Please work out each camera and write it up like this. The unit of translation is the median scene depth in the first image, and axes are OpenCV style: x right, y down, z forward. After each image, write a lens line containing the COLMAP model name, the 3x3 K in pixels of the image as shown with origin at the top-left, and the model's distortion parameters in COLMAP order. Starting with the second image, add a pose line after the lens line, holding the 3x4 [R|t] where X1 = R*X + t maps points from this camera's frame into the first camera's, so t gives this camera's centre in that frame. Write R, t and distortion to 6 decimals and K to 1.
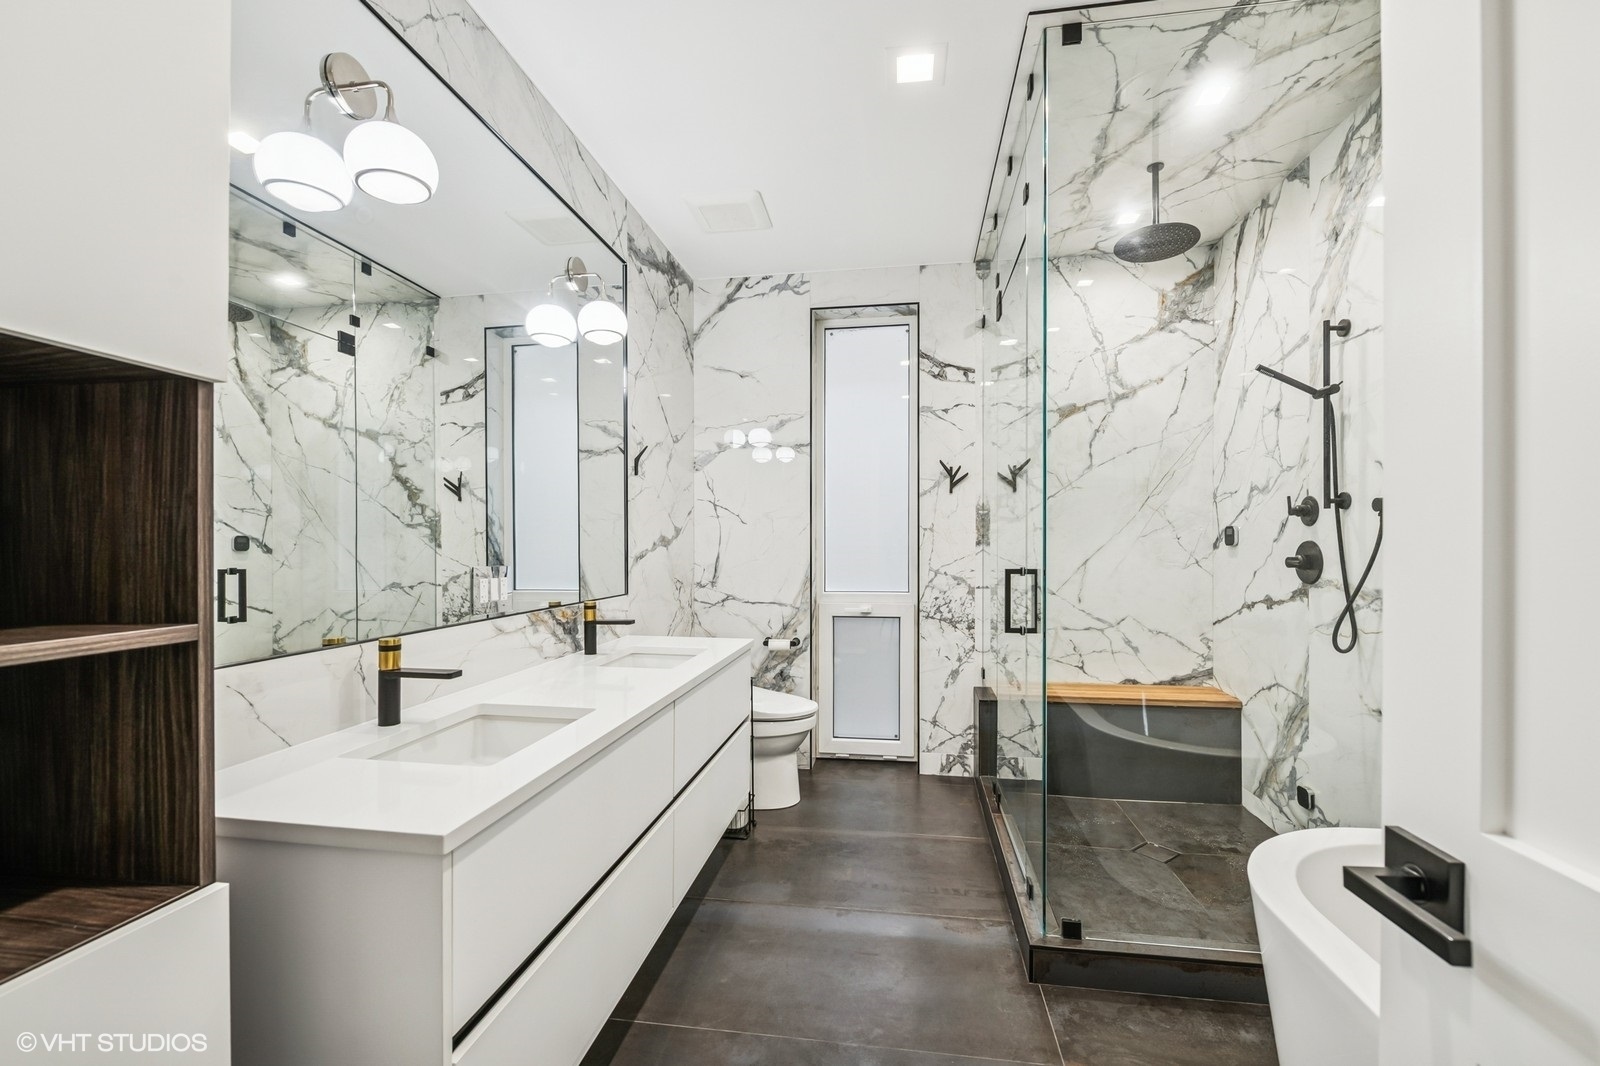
lens RADIAL K [[643.1, 0, 805.6], [0, 643.1, 542.2], [0, 0, 1]] dist [0.004810, -0.004483]
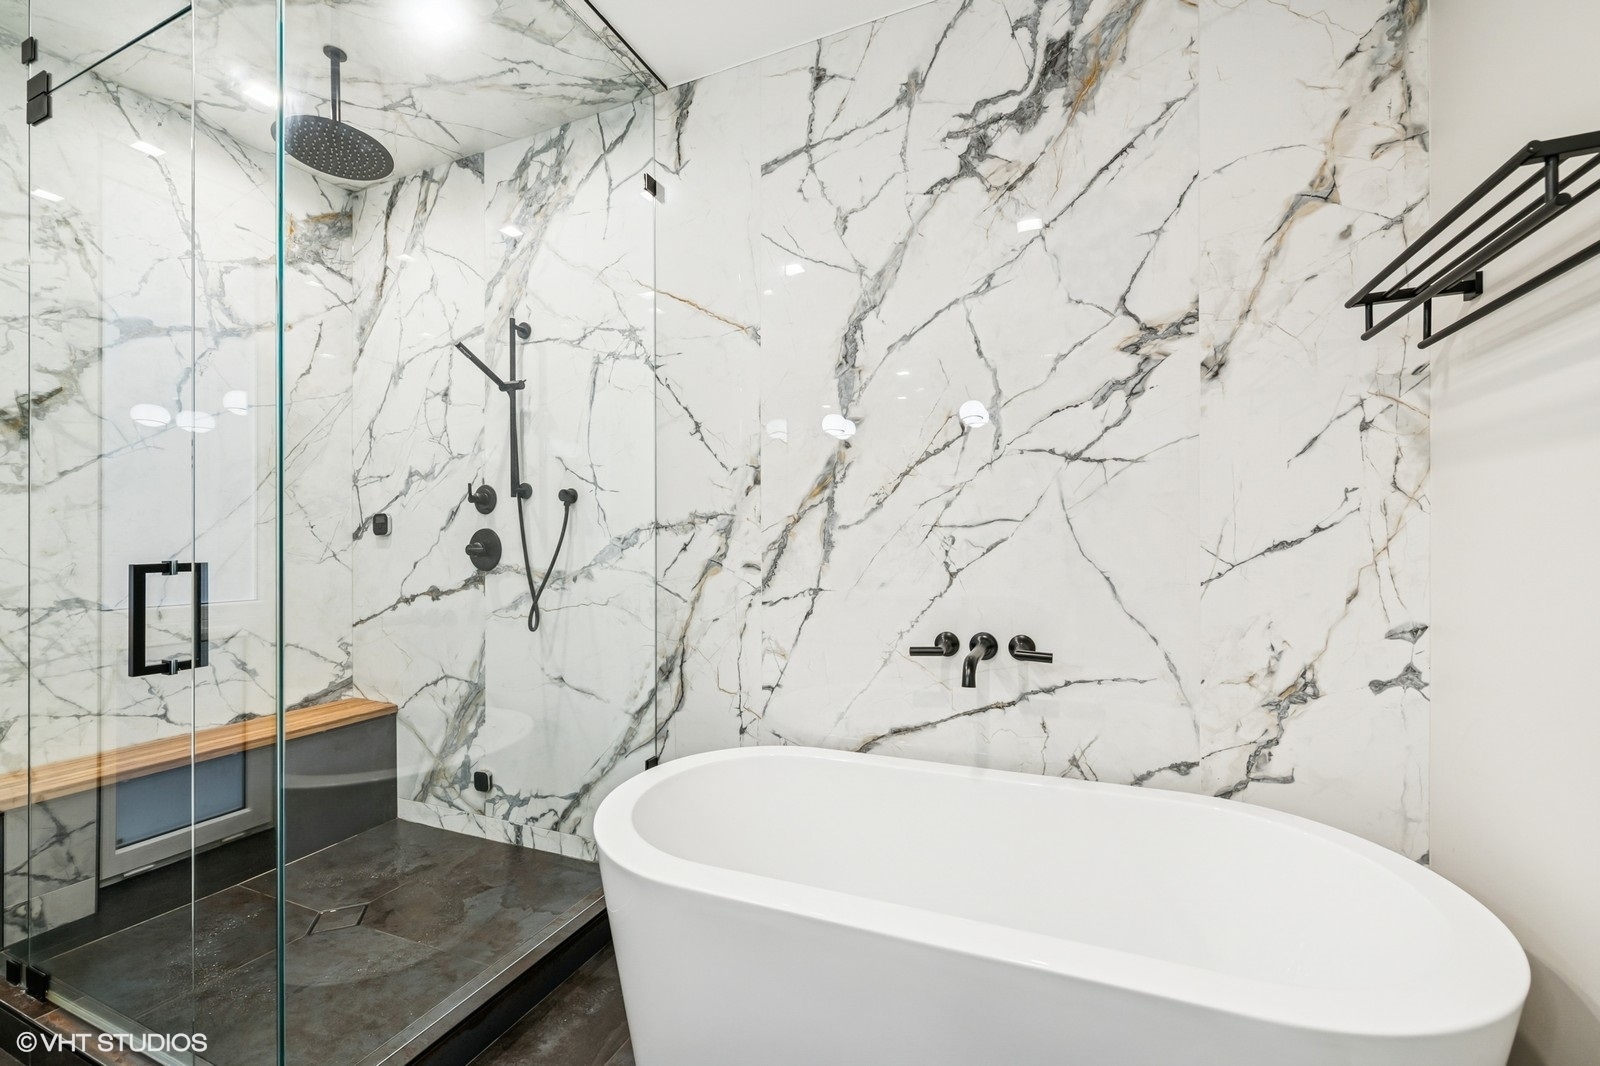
lens RADIAL K [[643.1, 0, 805.6], [0, 643.1, 542.2], [0, 0, 1]] dist [0.004810, -0.004483]
pose [[0.242385, 0.000226, 0.970180, -0.084377], [0.002125, 0.999997, -0.000764, 0.020509], [-0.970178, 0.002247, 0.242384, 0.250408]]
